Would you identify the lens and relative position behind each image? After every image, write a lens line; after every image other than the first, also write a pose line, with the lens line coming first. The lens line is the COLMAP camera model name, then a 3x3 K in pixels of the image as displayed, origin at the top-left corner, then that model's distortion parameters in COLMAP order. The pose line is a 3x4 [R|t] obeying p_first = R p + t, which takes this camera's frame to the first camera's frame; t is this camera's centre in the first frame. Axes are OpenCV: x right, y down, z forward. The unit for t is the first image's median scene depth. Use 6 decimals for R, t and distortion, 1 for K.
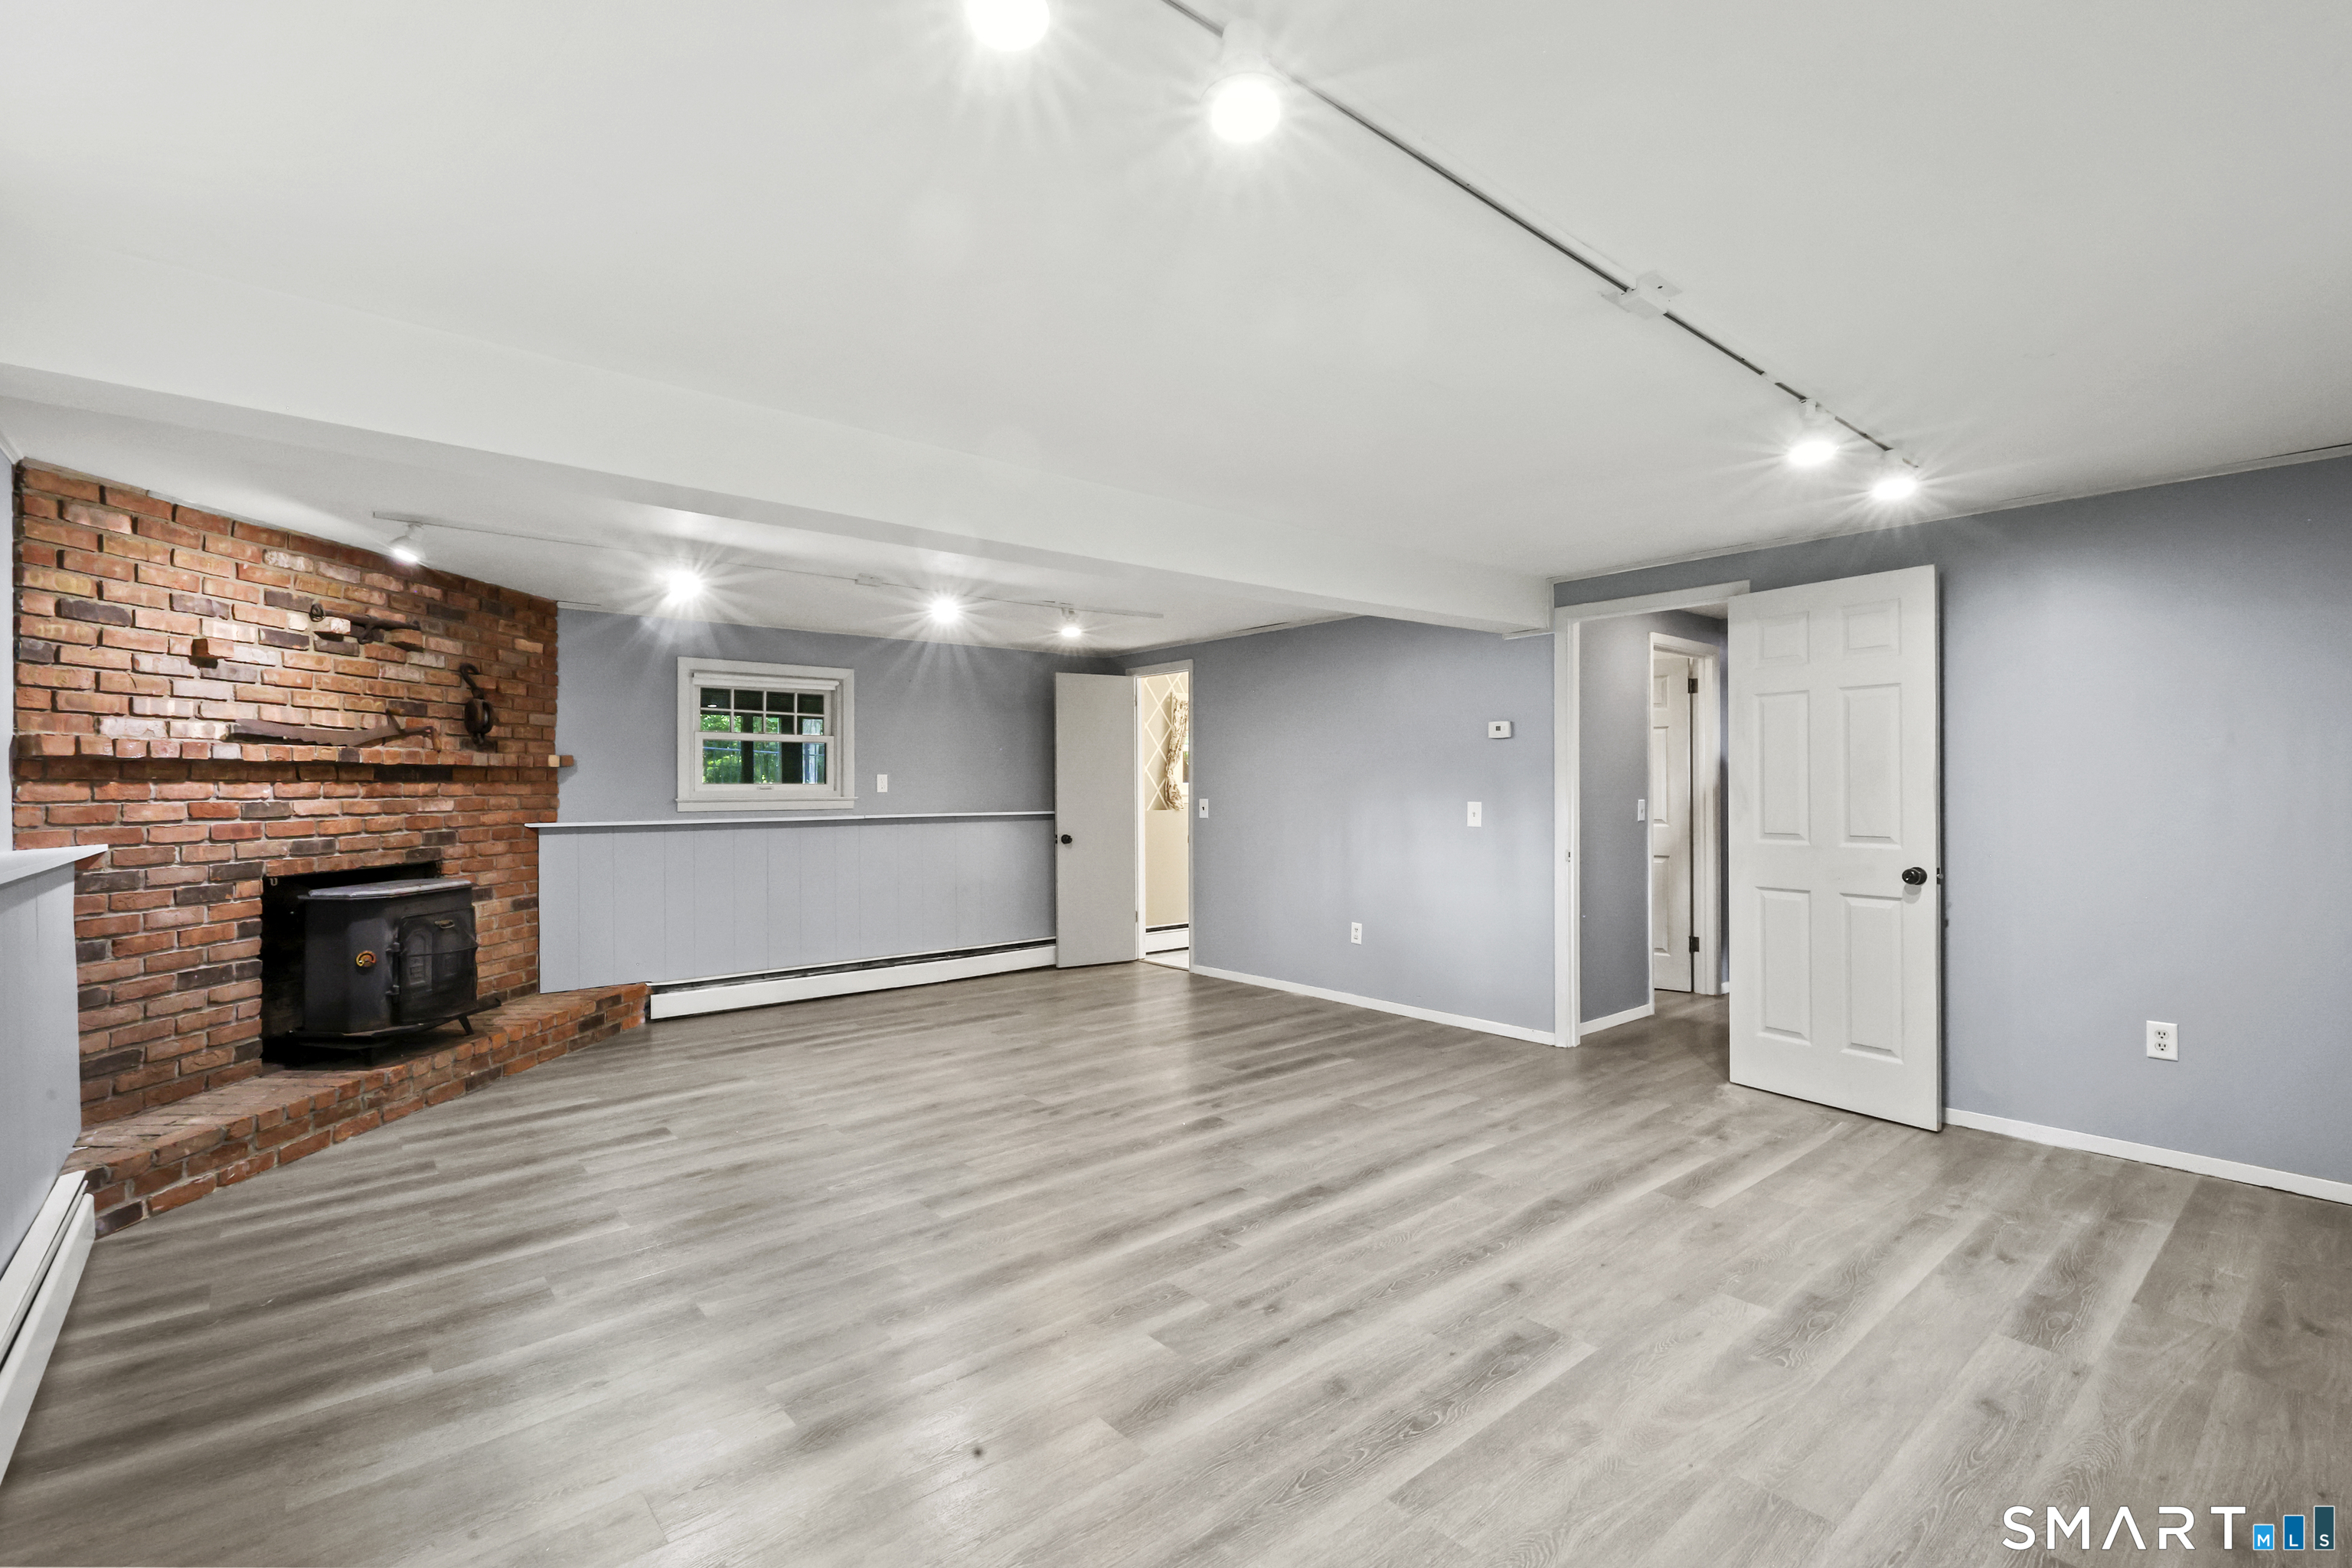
lens RADIAL K [[1058.8, 0, 1174.5], [0, 1058.8, 784.5], [0, 0, 1]] dist [0.004496, 0.000176]
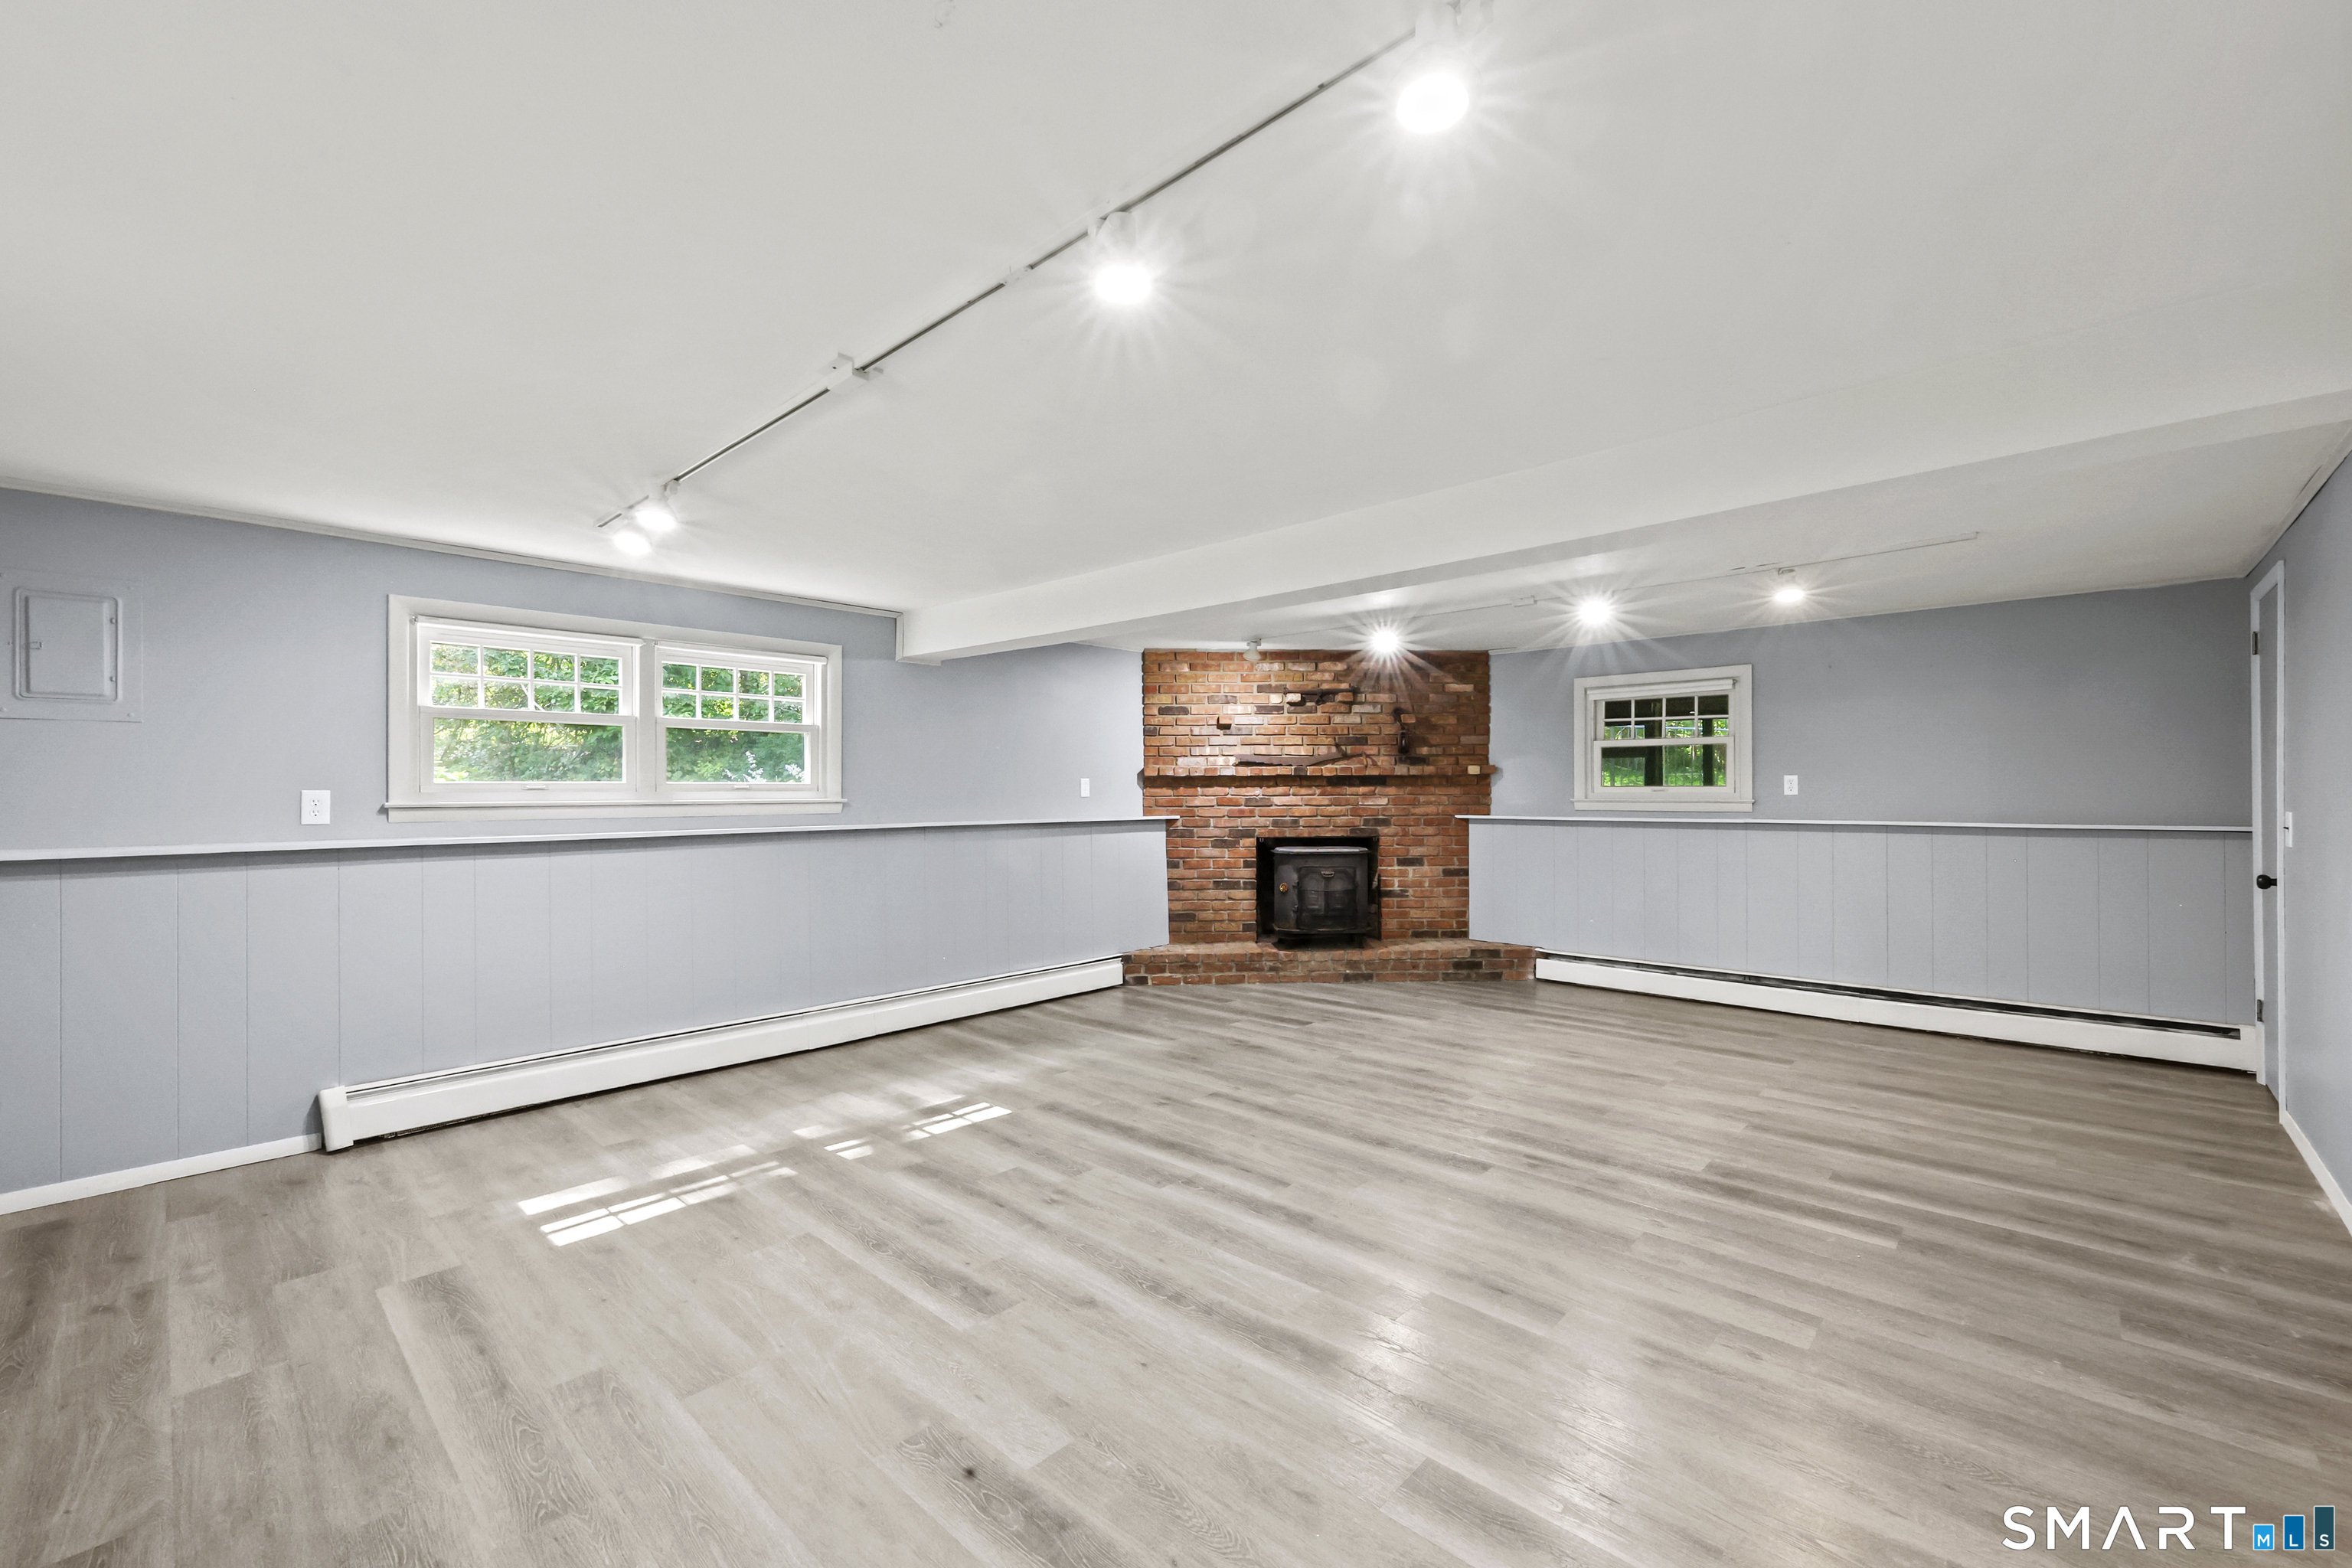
lens RADIAL K [[958.6, 0, 1174.7], [0, 958.6, 786.2], [0, 0, 1]] dist [-0.002798, 0.000895]
pose [[0.115756, -0.000680, -0.993277, 0.811219], [0.004051, 0.999992, -0.000213, -0.003644], [0.993269, -0.003999, 0.115758, 0.655330]]
